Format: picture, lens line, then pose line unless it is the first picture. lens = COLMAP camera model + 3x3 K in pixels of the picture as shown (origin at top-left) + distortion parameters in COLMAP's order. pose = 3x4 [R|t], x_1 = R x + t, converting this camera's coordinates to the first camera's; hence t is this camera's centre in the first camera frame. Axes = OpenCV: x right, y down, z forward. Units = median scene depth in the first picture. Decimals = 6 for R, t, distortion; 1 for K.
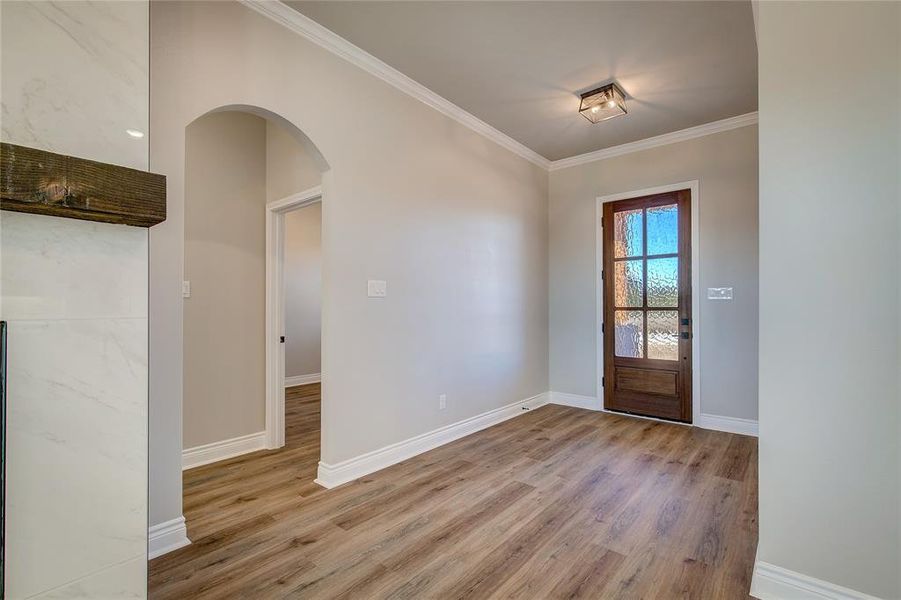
lens RADIAL K [[408.9, 0, 453.5], [0, 408.9, 304.3], [0, 0, 1]] dist [-0.000296, 0.000014]
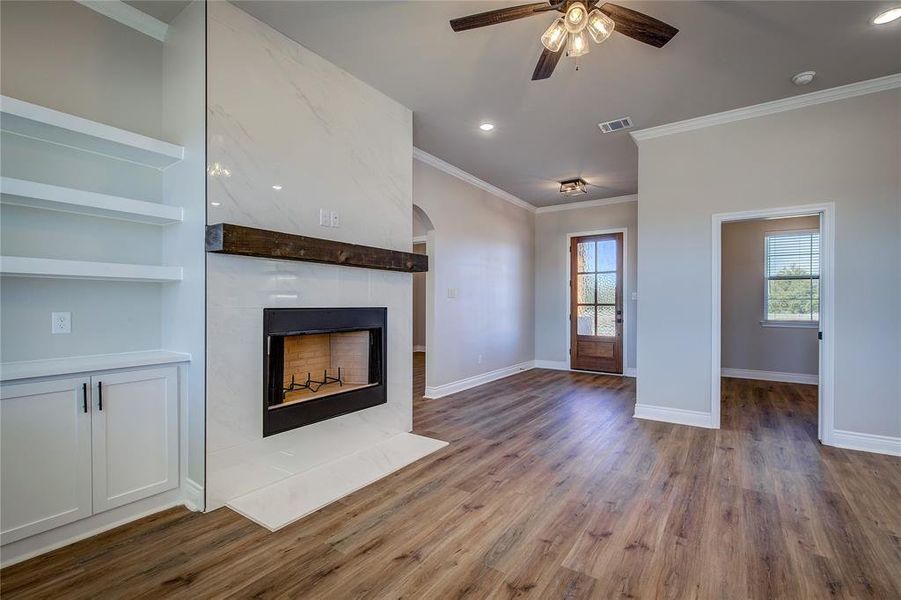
lens RADIAL K [[408.9, 0, 453.5], [0, 408.9, 304.3], [0, 0, 1]] dist [-0.000296, 0.000014]
pose [[0.995214, 0.003662, 0.097649, -0.256393], [-0.004510, 0.999954, 0.008468, -0.002493], [-0.097613, -0.008867, 0.995185, -0.568154]]
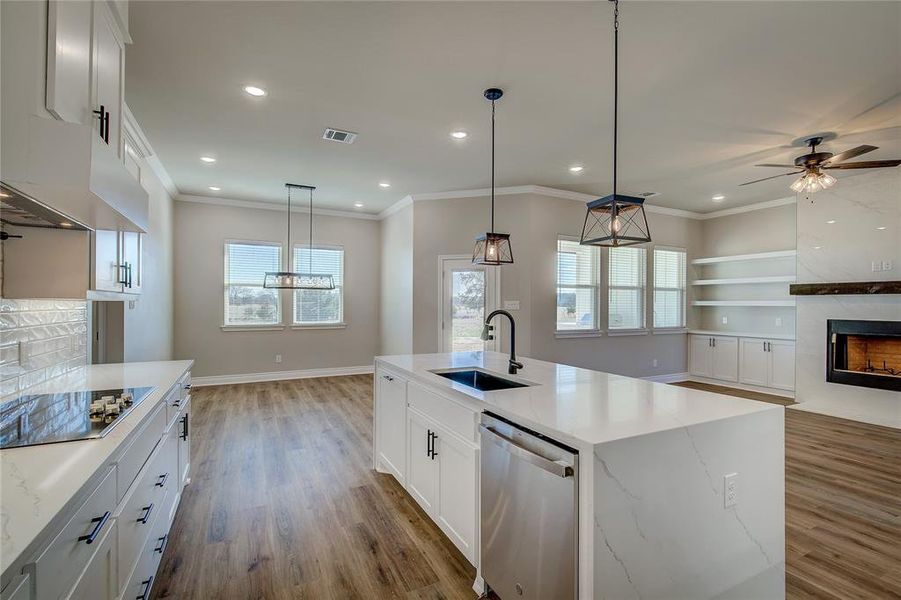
lens RADIAL K [[408.9, 0, 453.5], [0, 408.9, 304.3], [0, 0, 1]] dist [-0.000296, 0.000014]
pose [[-0.386761, -0.001302, -0.922179, 1.151760], [0.001014, 0.999998, -0.001837, -0.035868], [0.922179, -0.001646, -0.386759, -0.505776]]
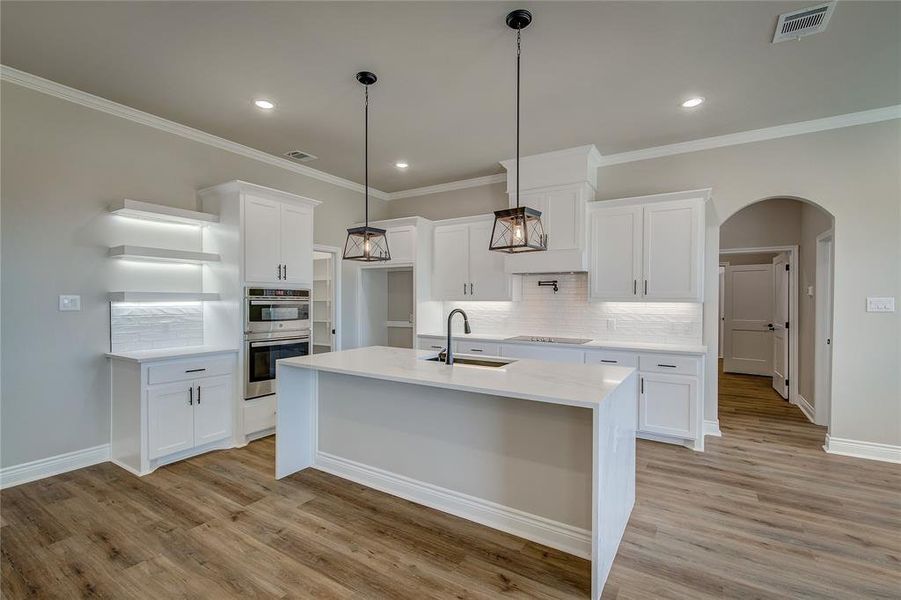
lens RADIAL K [[408.9, 0, 453.5], [0, 408.9, 304.3], [0, 0, 1]] dist [-0.000296, 0.000014]
pose [[-0.144918, -0.010873, 0.989384, -0.123899], [-0.009898, 0.999906, 0.009539, -0.042854], [-0.989394, -0.008411, -0.145012, -0.563608]]
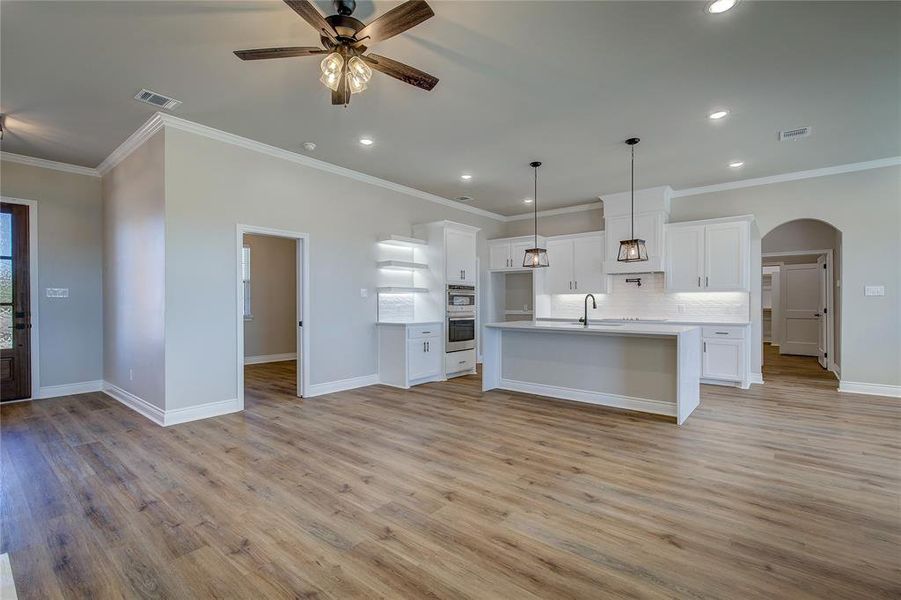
lens RADIAL K [[408.9, 0, 453.5], [0, 408.9, 304.3], [0, 0, 1]] dist [-0.000296, 0.000014]
pose [[-0.016932, -0.003823, 0.999849, -0.649491], [-0.005164, 0.999980, 0.003736, 0.000210], [-0.999843, -0.005100, -0.016951, -0.242756]]
